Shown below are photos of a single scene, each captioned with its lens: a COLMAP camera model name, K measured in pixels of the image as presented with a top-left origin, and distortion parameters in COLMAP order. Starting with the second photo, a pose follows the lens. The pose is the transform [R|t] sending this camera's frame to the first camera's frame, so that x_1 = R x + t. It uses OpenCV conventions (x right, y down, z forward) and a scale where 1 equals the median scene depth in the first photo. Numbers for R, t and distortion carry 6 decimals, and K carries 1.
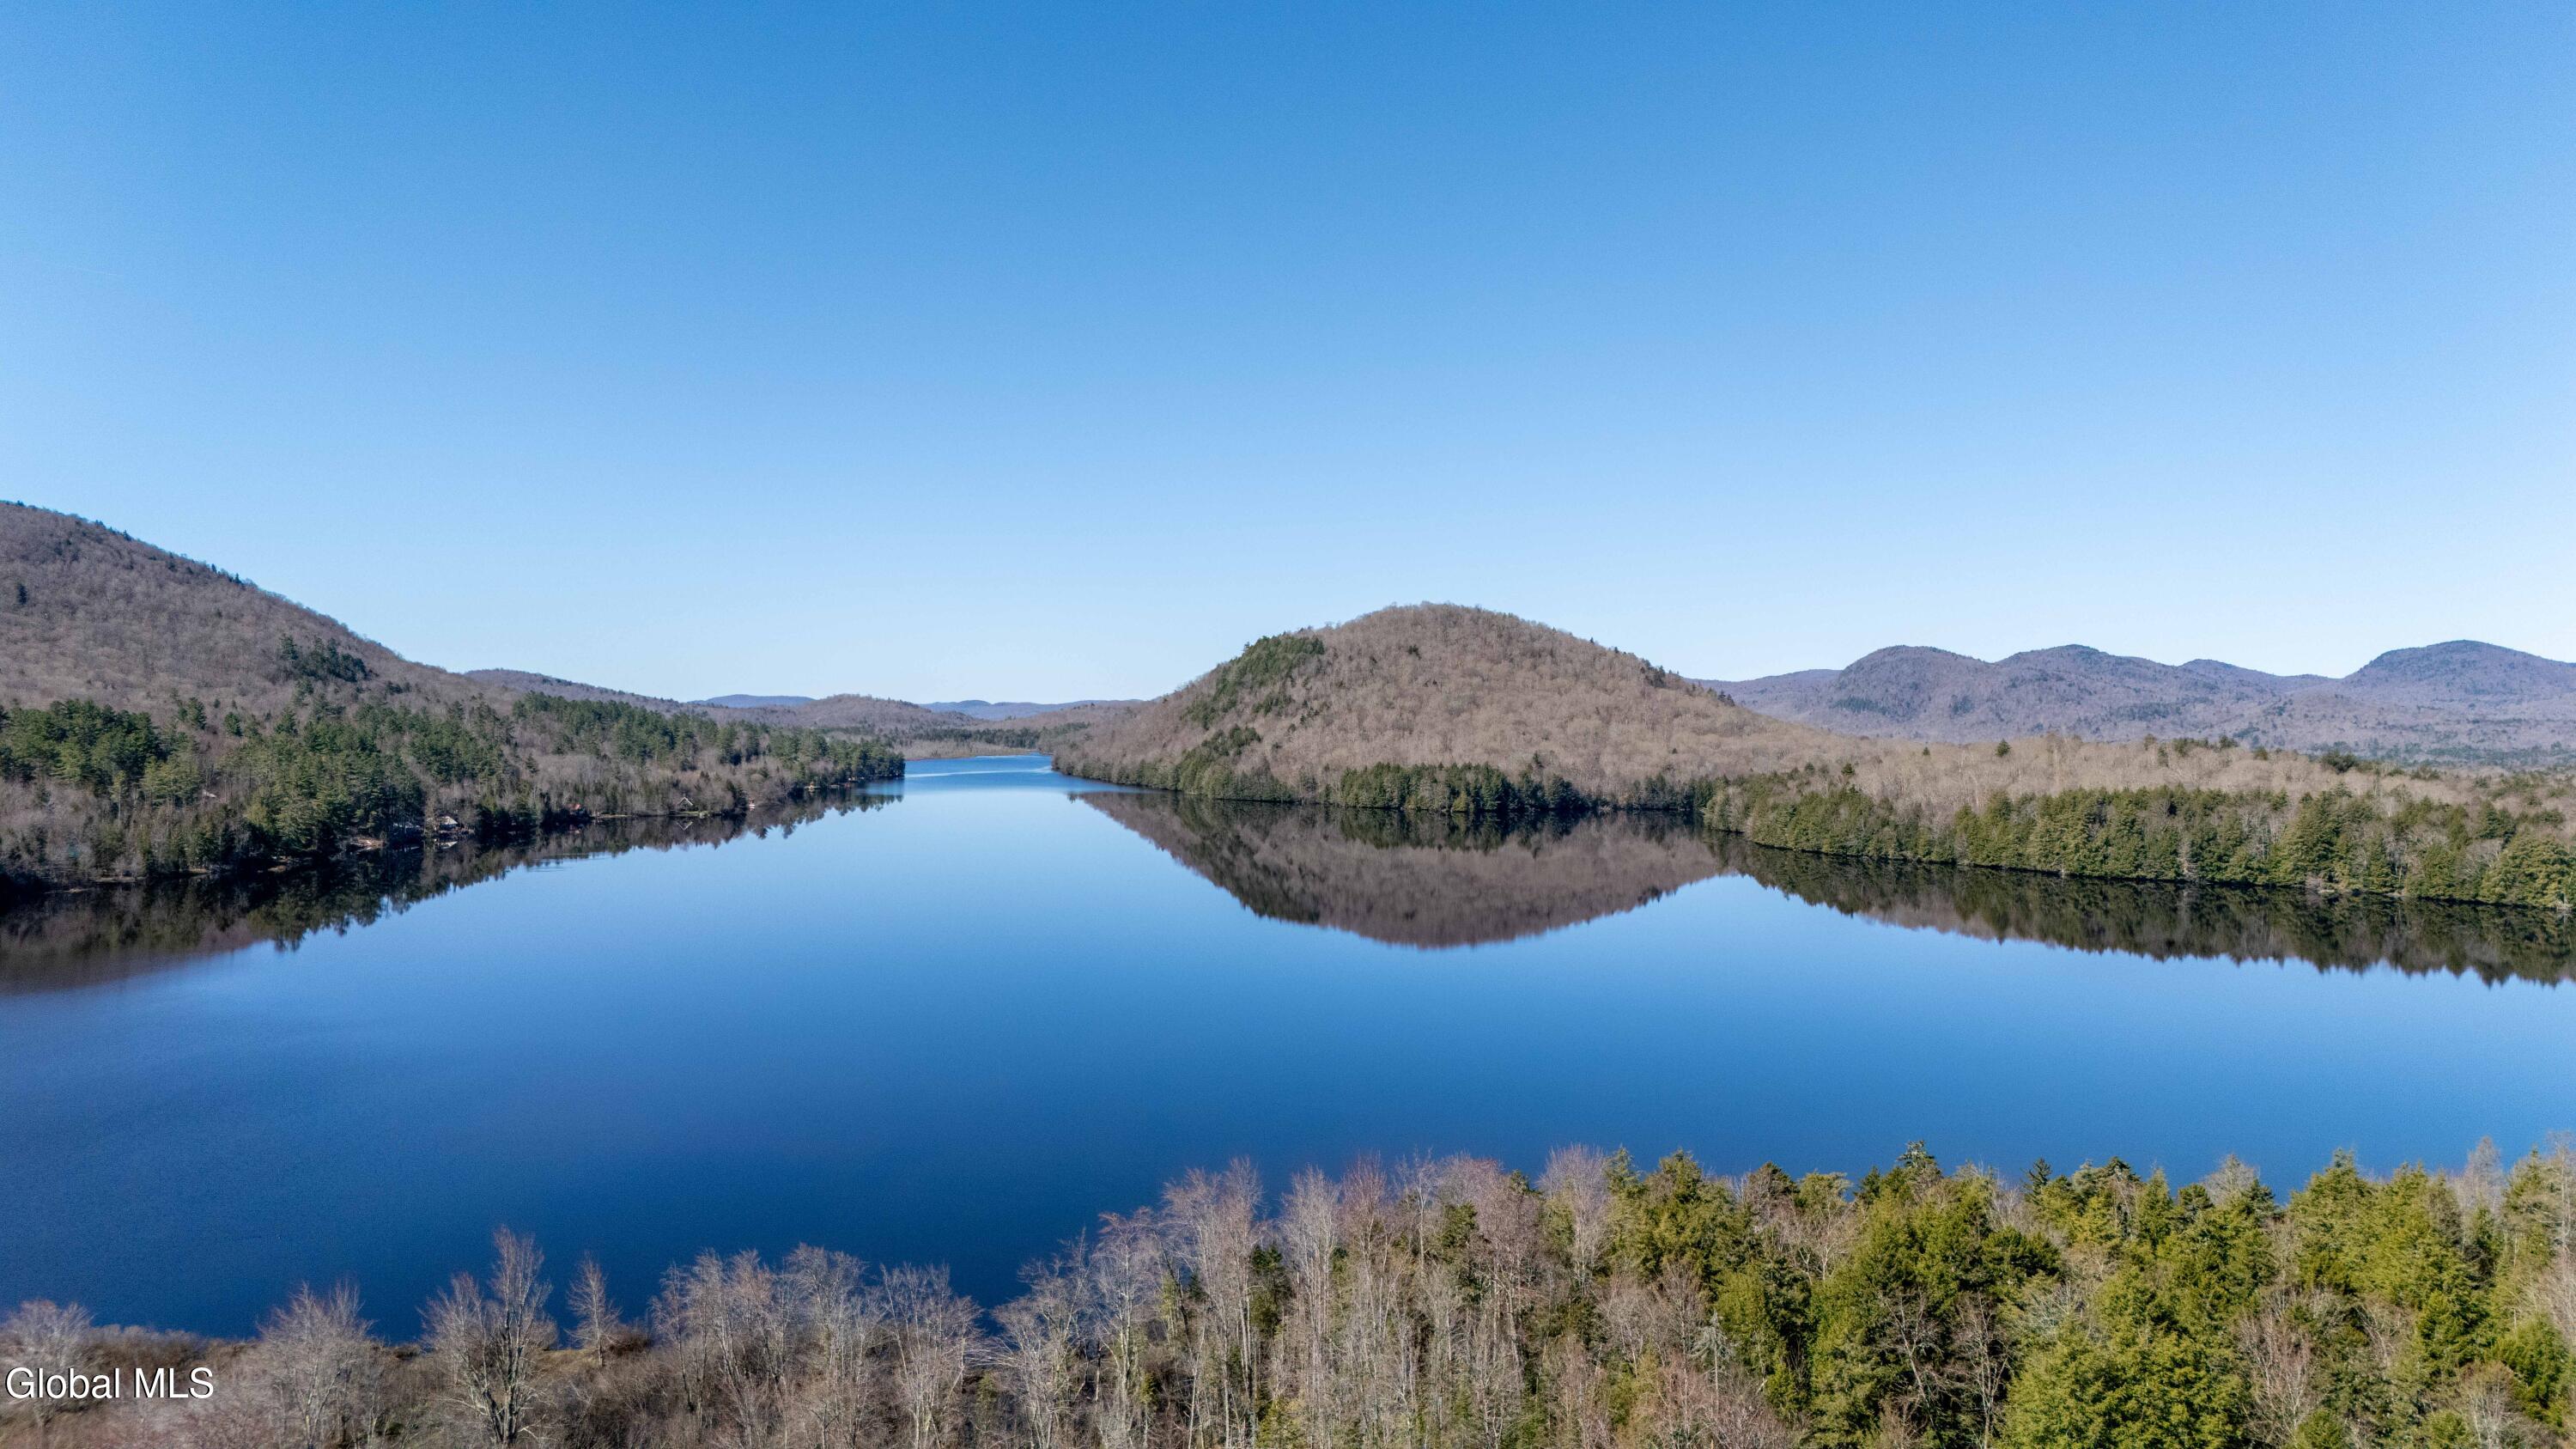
lens RADIAL K [[1881.3, 0, 1277.8], [0, 1881.3, 728.0], [0, 0, 1]] dist [0.099222, -0.106696]
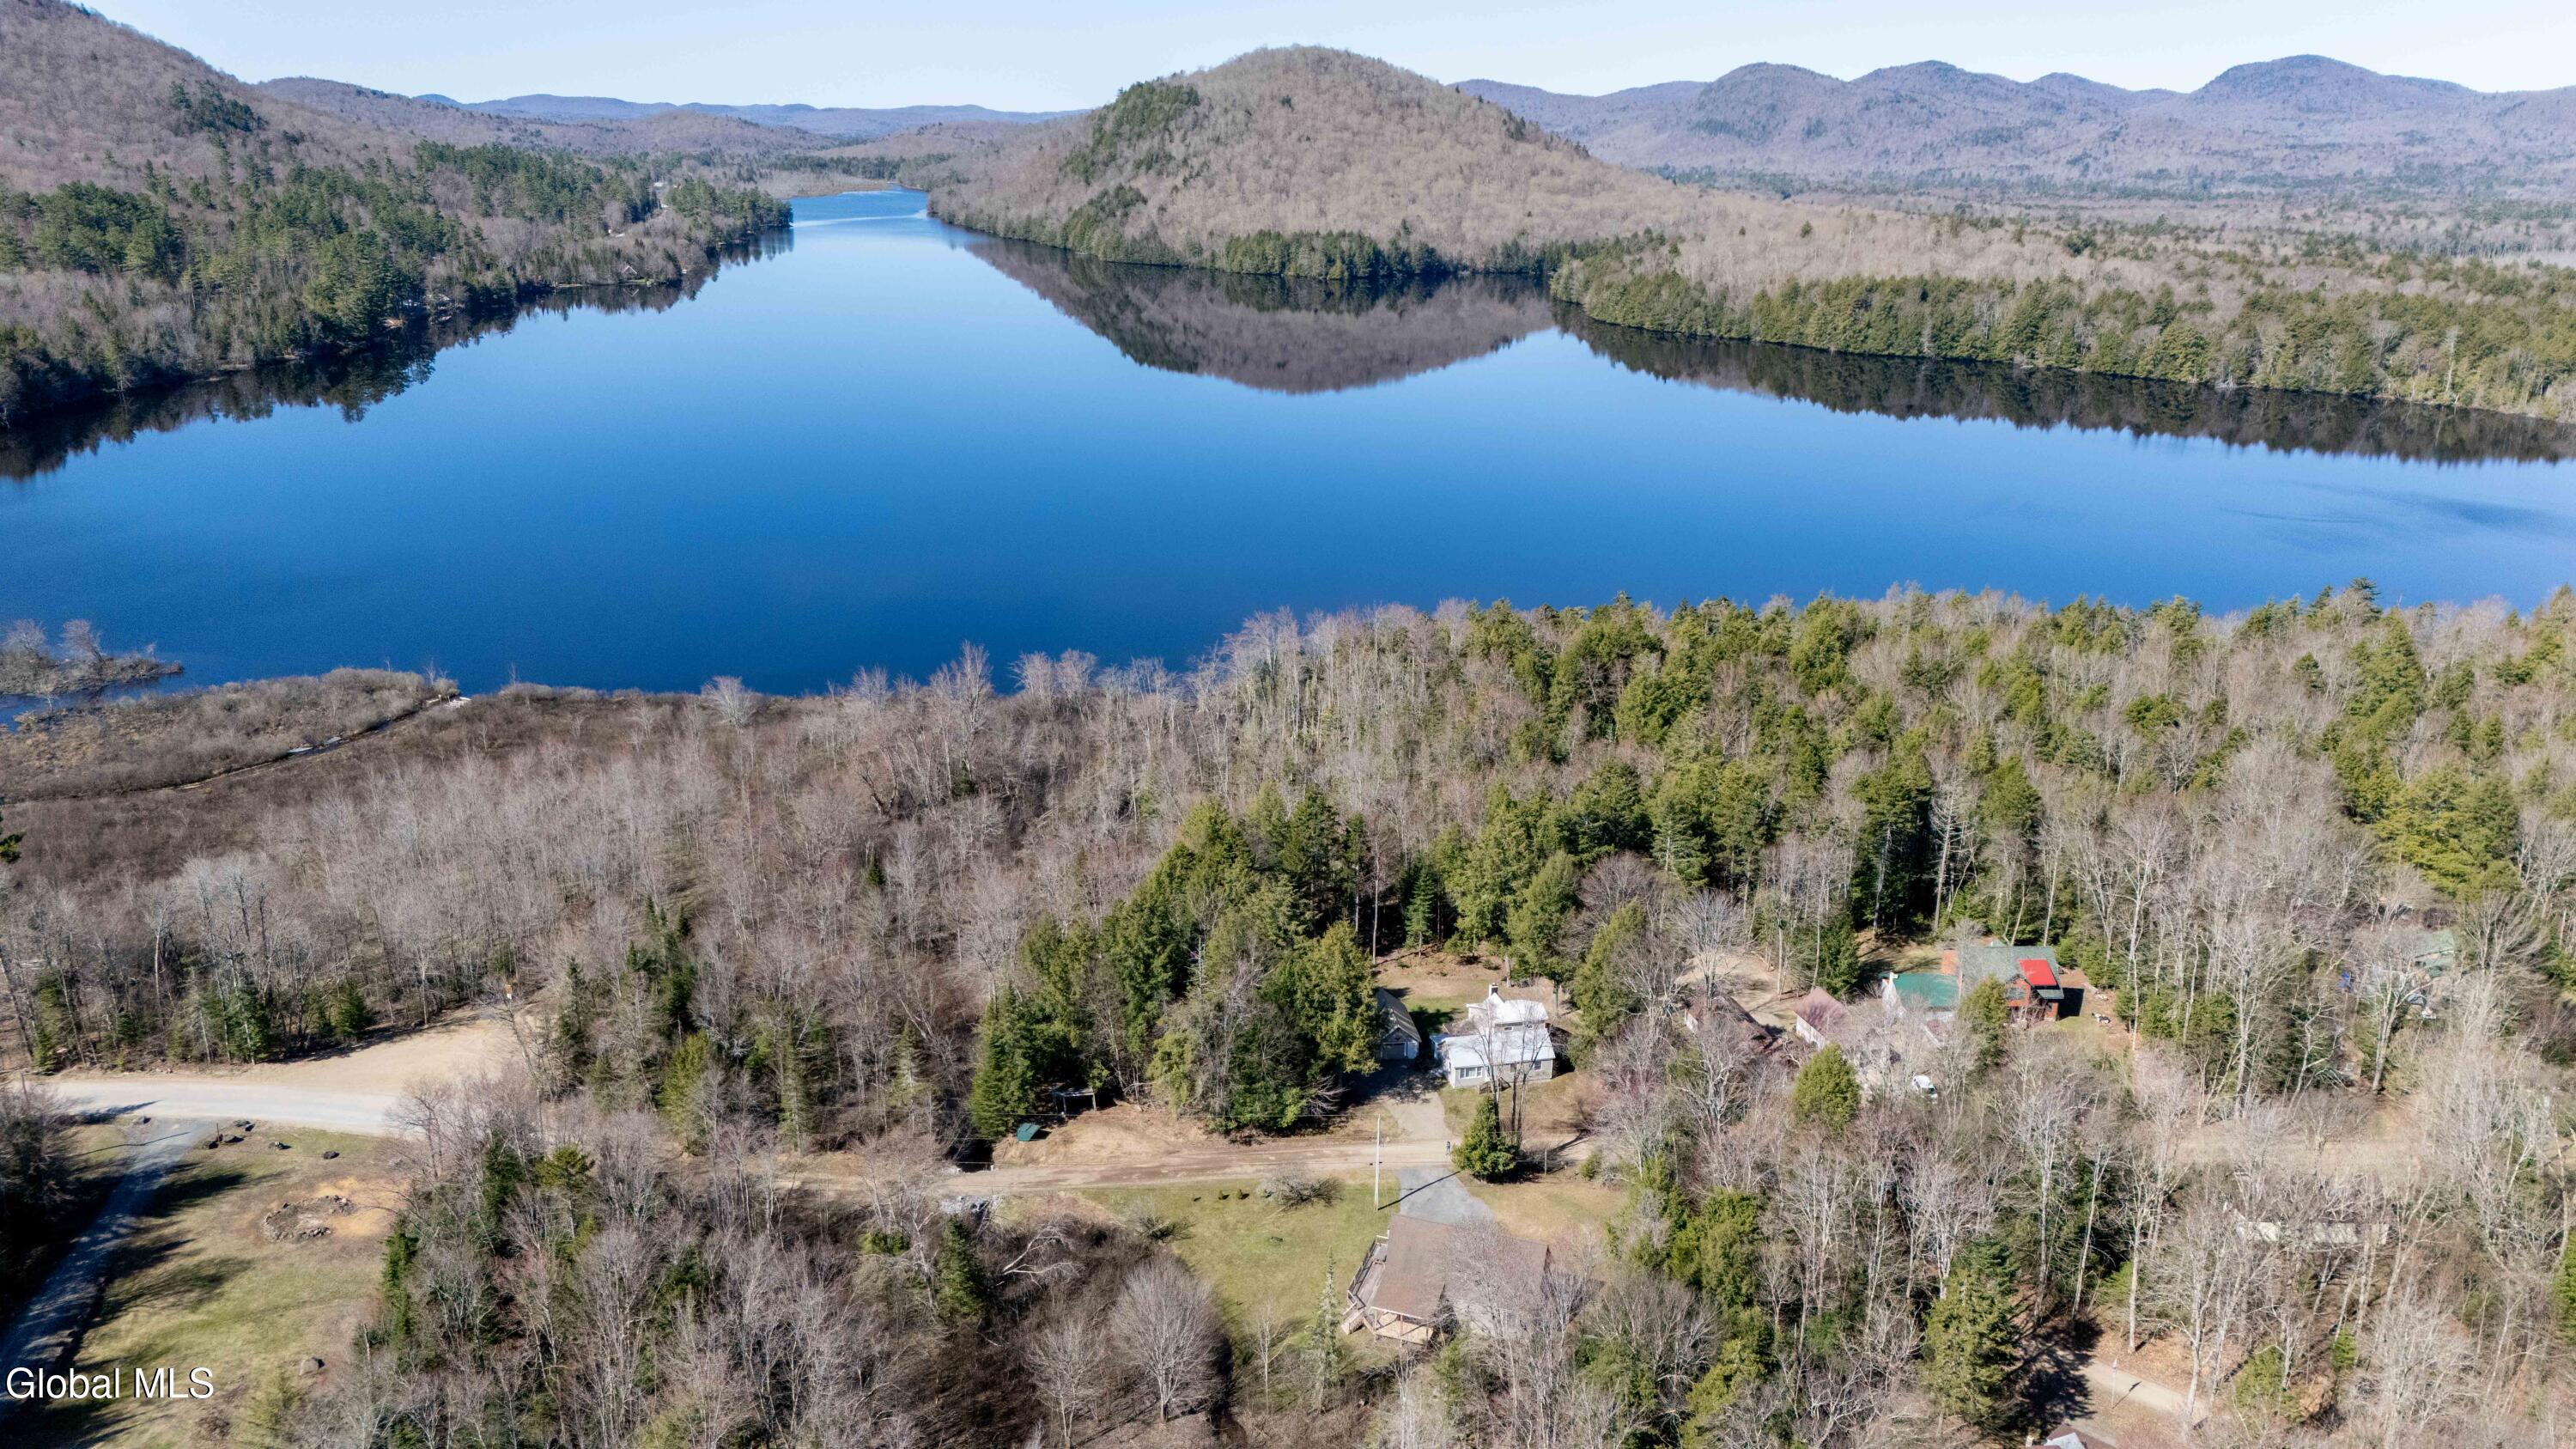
lens RADIAL K [[1881.3, 0, 1277.8], [0, 1881.3, 728.0], [0, 0, 1]] dist [0.099222, -0.106696]
pose [[0.996966, -0.017970, 0.075740, -0.024111], [-0.005382, 0.954746, 0.297375, -0.032142], [-0.077656, -0.296880, 0.951752, -0.124158]]
